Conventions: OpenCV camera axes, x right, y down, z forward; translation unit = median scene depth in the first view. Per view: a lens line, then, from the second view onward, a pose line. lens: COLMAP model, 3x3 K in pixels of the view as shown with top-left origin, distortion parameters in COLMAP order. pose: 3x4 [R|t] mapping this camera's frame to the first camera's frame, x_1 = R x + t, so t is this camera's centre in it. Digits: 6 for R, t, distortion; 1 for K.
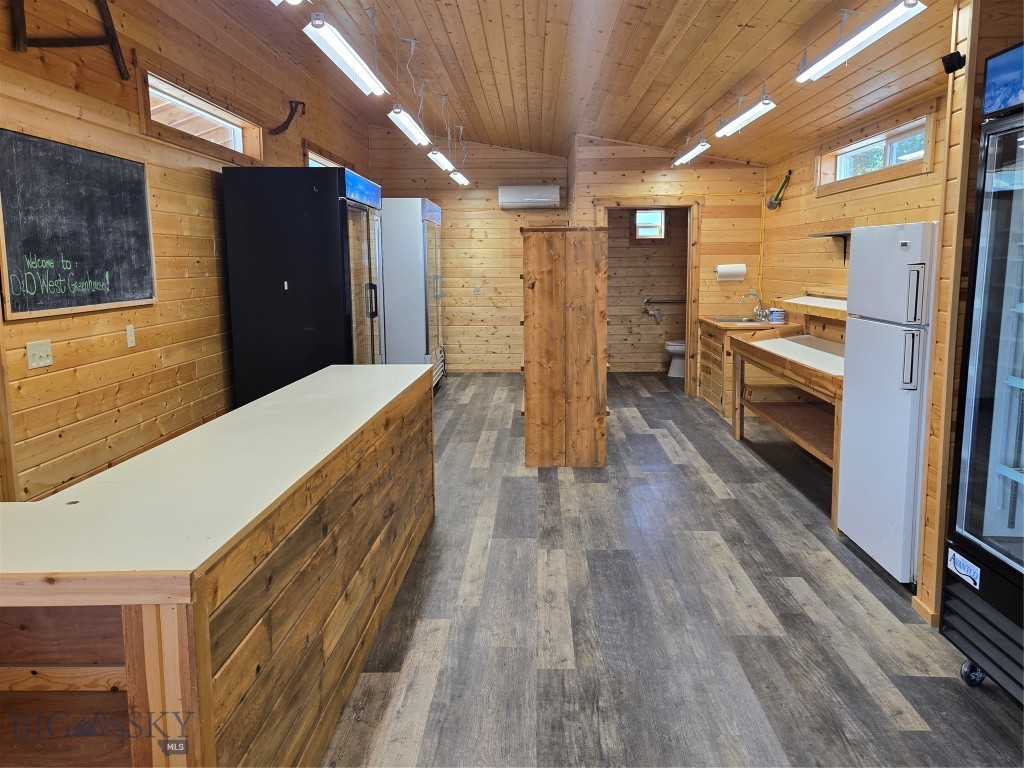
lens RADIAL K [[707.1, 0, 491.4], [0, 707.1, 362.9], [0, 0, 1]] dist [0.053499, -0.040763]
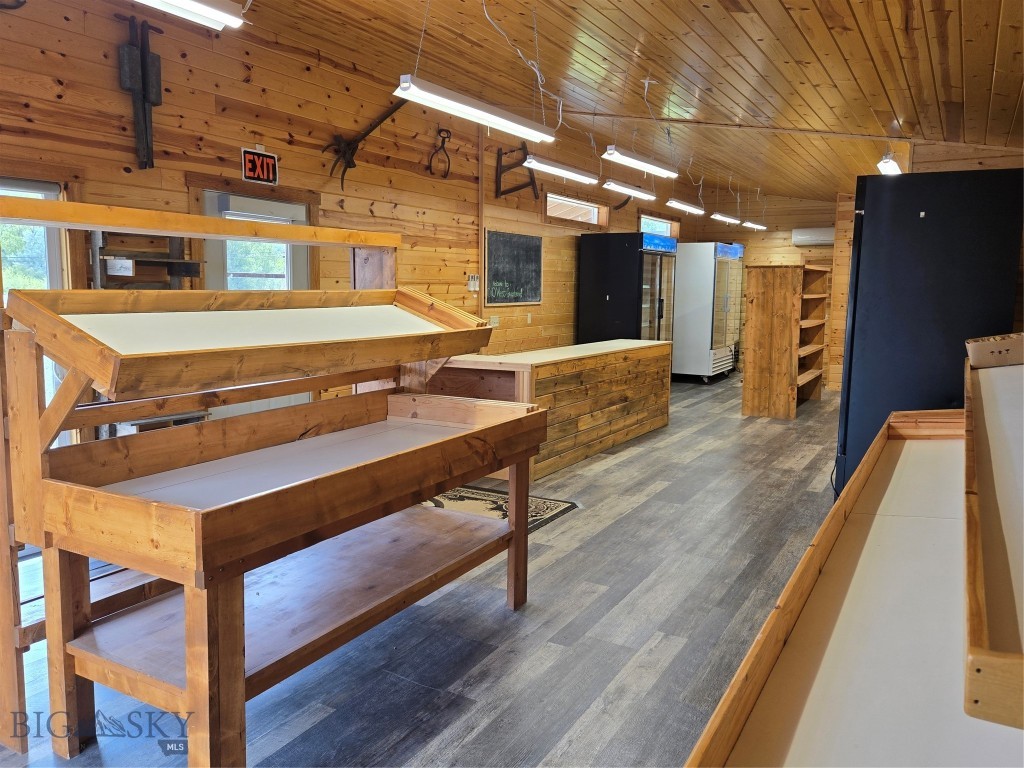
lens RADIAL K [[697.5, 0, 542.3], [0, 697.5, 376.1], [0, 0, 1]] dist [0.041123, -0.004950]
pose [[0.891355, 0.074392, -0.447160, 0.373078], [-0.080194, 0.996761, 0.005970, 0.092967], [0.446156, 0.030538, 0.894434, -0.660912]]
